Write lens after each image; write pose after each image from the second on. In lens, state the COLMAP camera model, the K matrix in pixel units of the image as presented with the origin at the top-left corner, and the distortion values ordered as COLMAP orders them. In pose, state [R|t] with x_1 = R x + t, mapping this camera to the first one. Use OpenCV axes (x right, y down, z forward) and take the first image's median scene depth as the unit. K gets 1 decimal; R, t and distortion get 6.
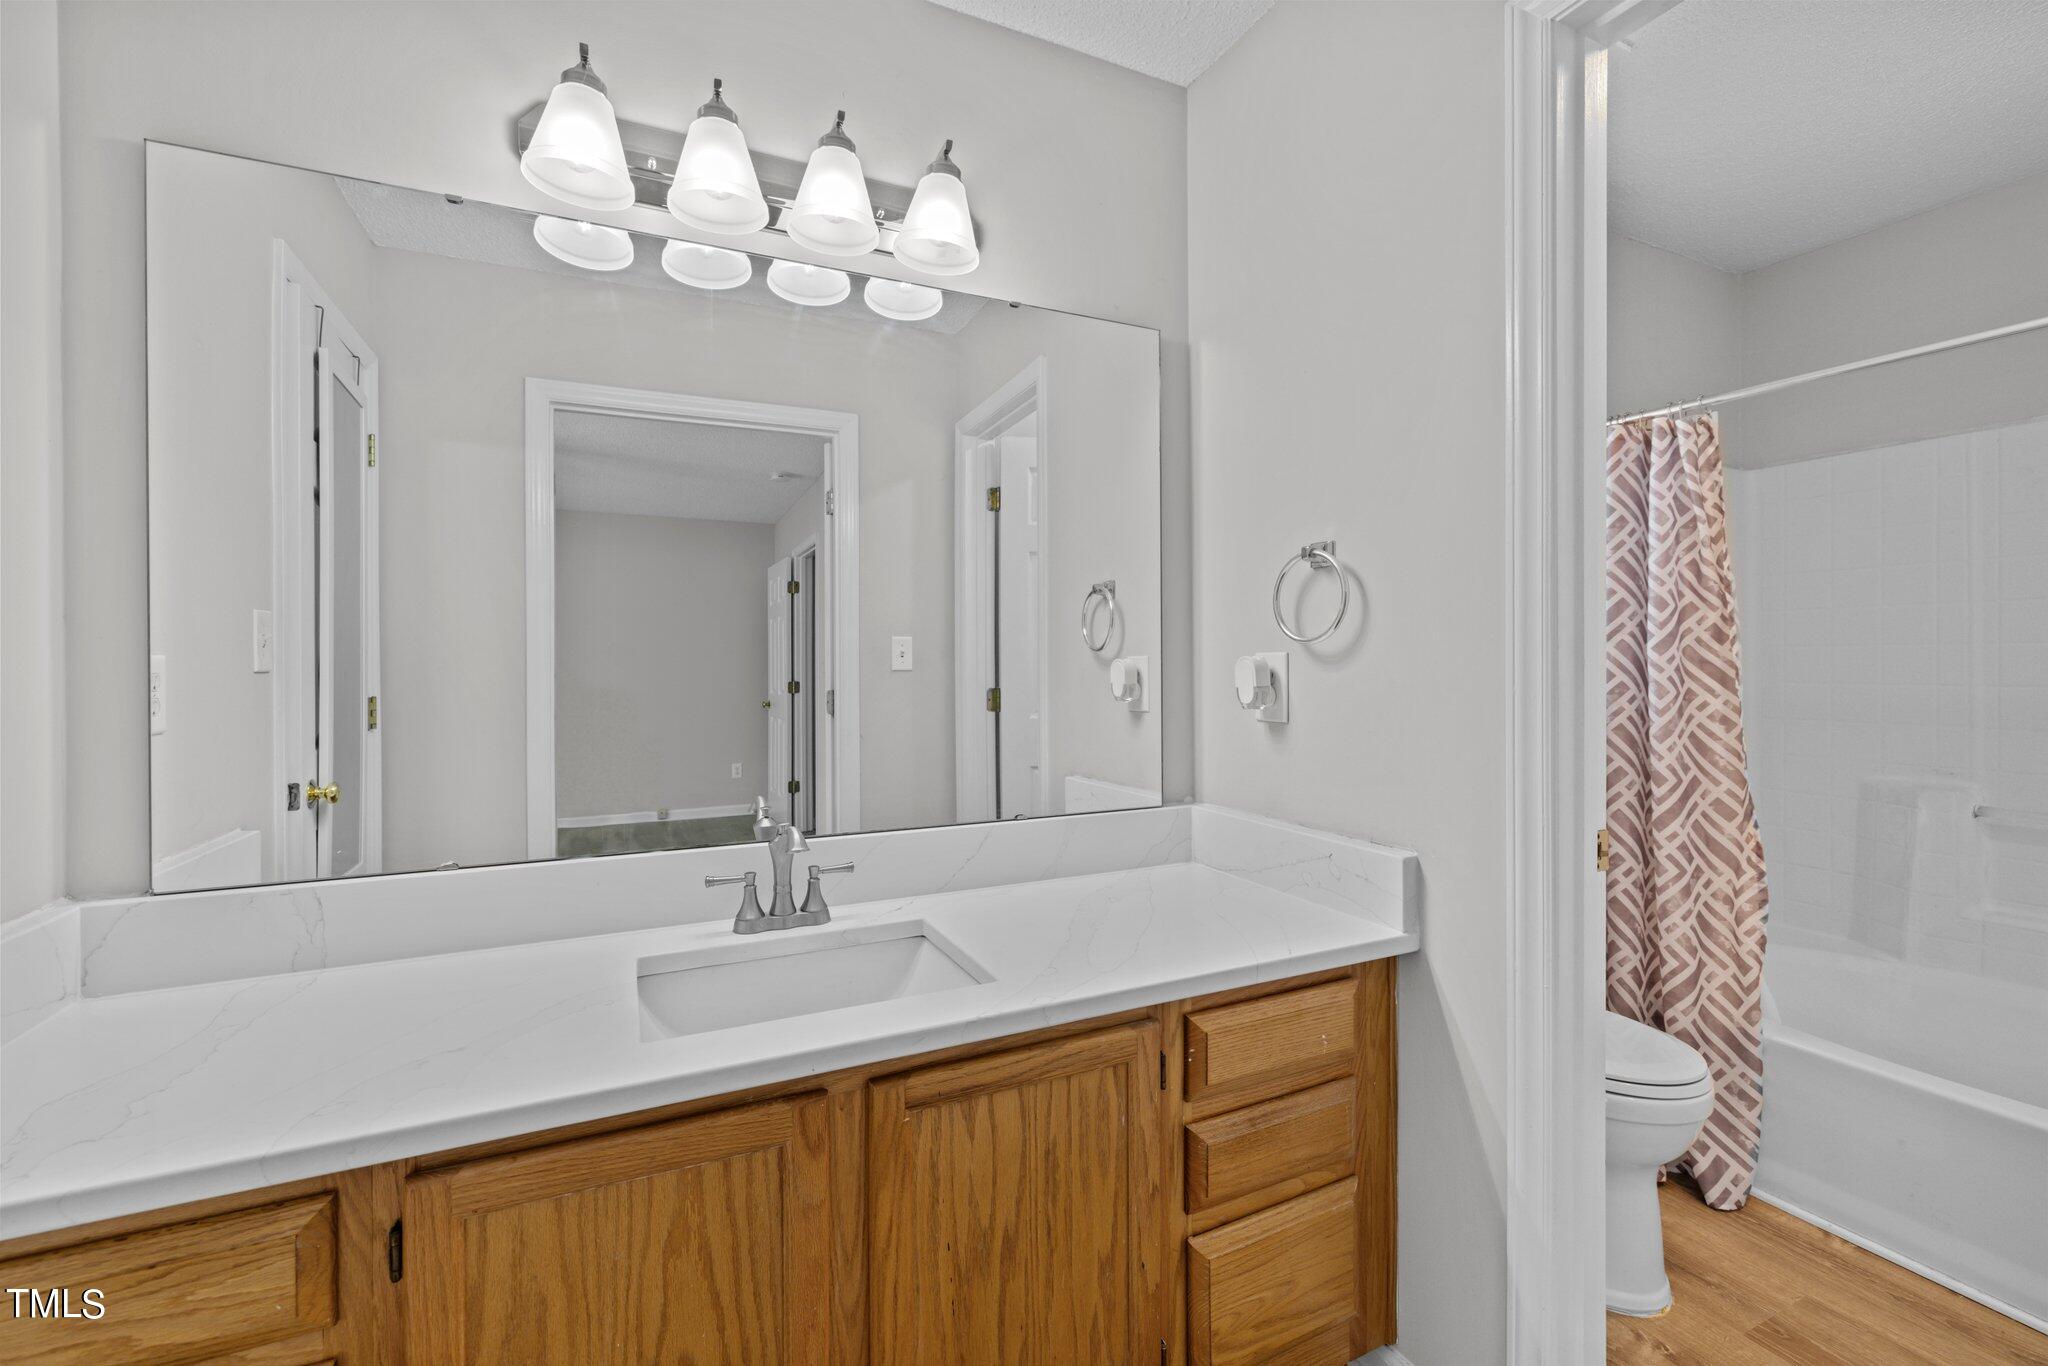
lens RADIAL K [[857.8, 0, 1027.3], [0, 857.8, 677.0], [0, 0, 1]] dist [0.000868, 0.001163]
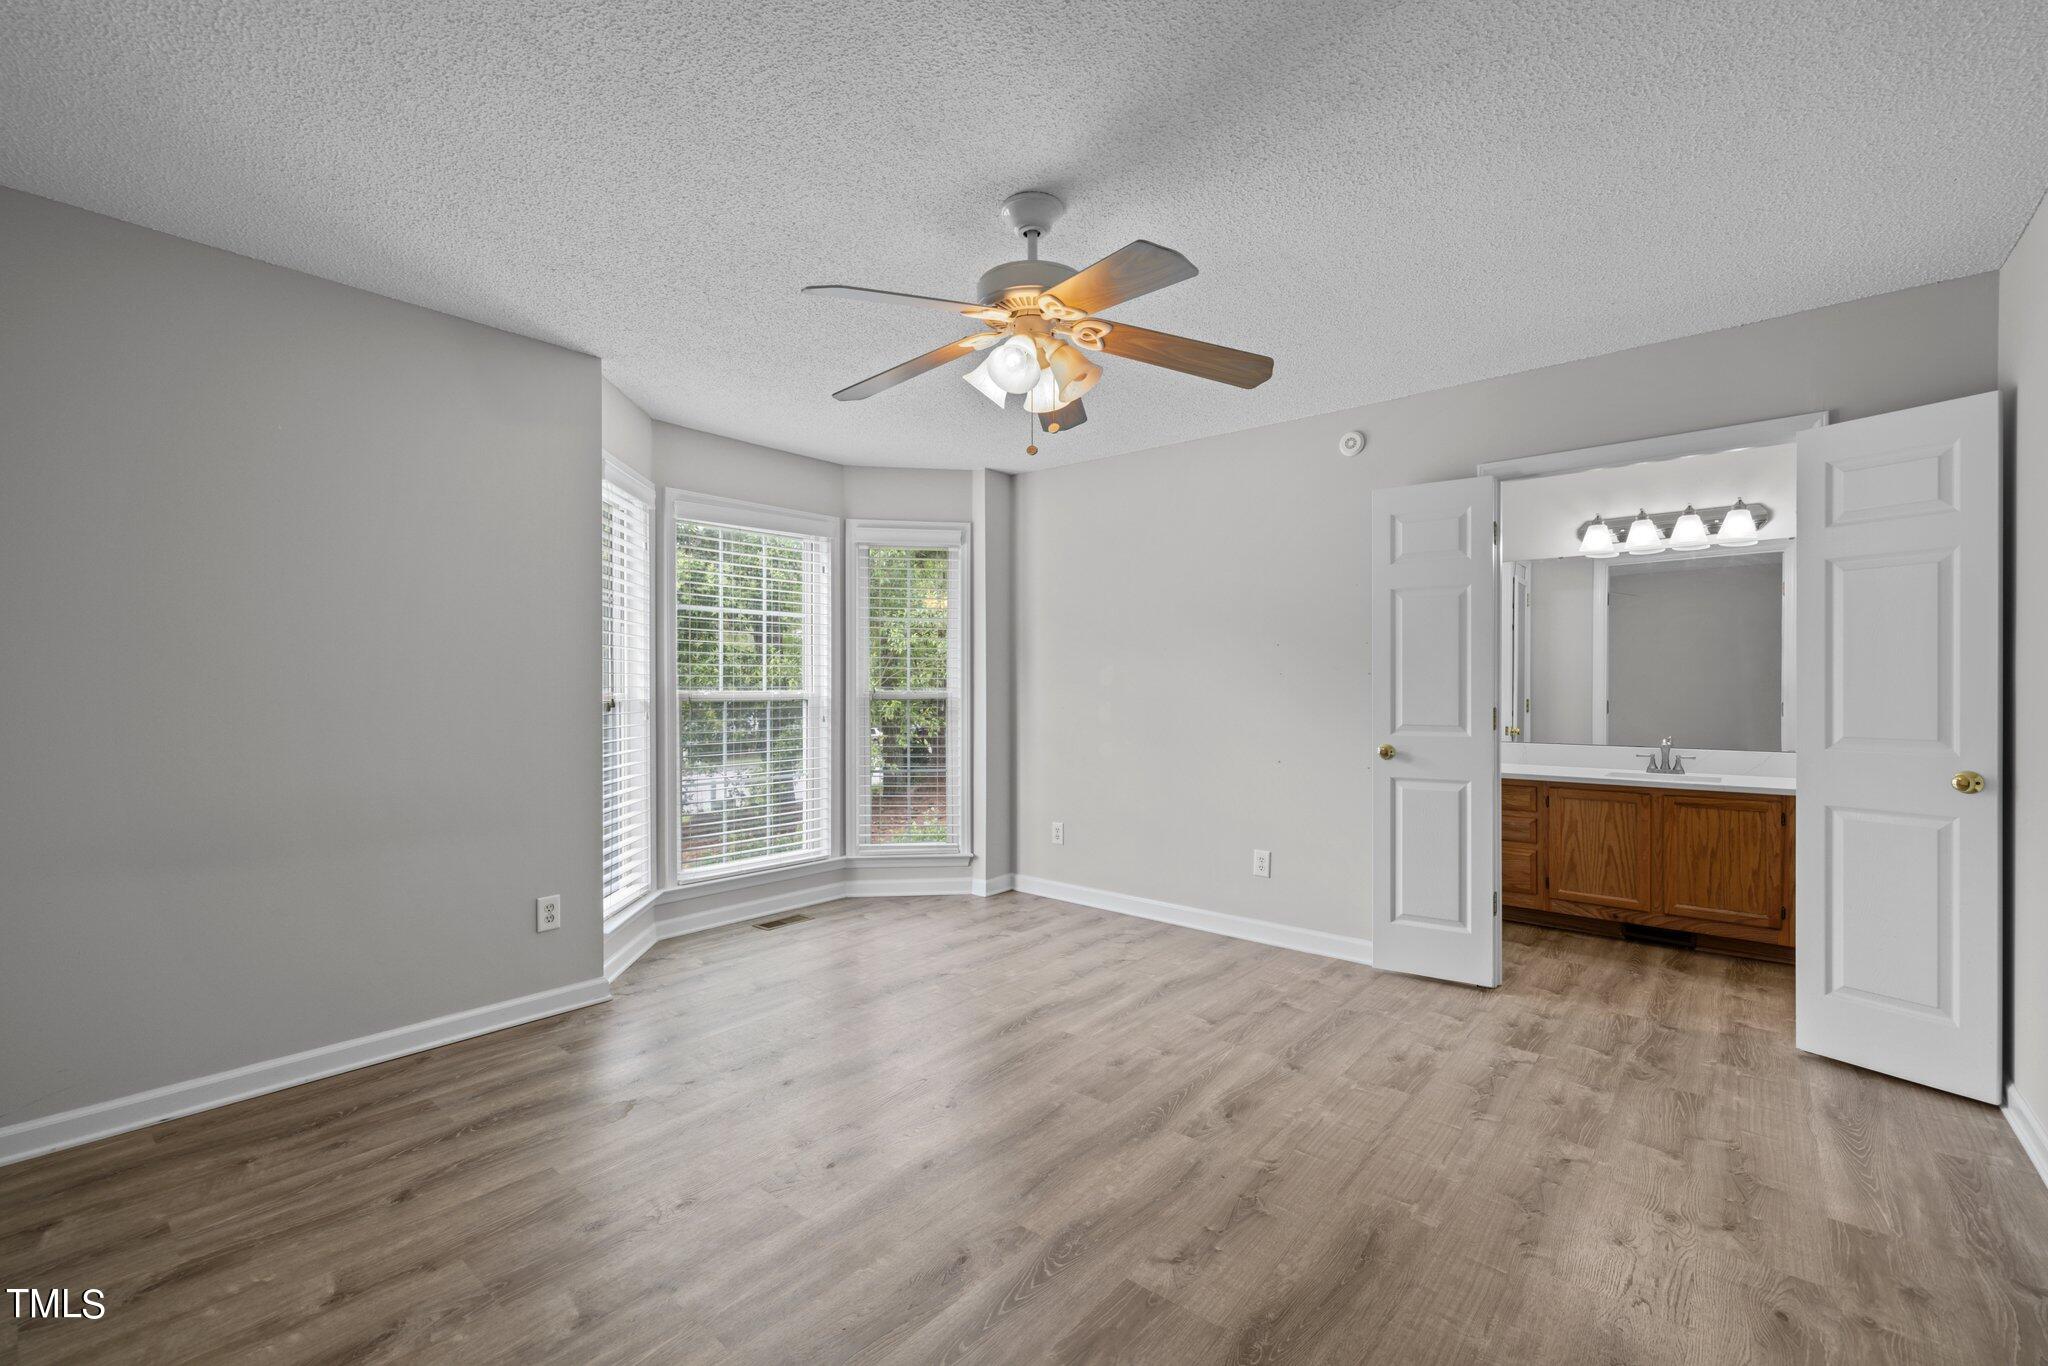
lens RADIAL K [[857.8, 0, 1019.7], [0, 857.8, 688.7], [0, 0, 1]] dist [0.000868, 0.001163]
pose [[0.406760, 0.003148, -0.913530, 2.010271], [-0.008066, 0.999967, -0.000145, 0.012795], [0.913499, 0.007427, 0.406772, -2.995515]]
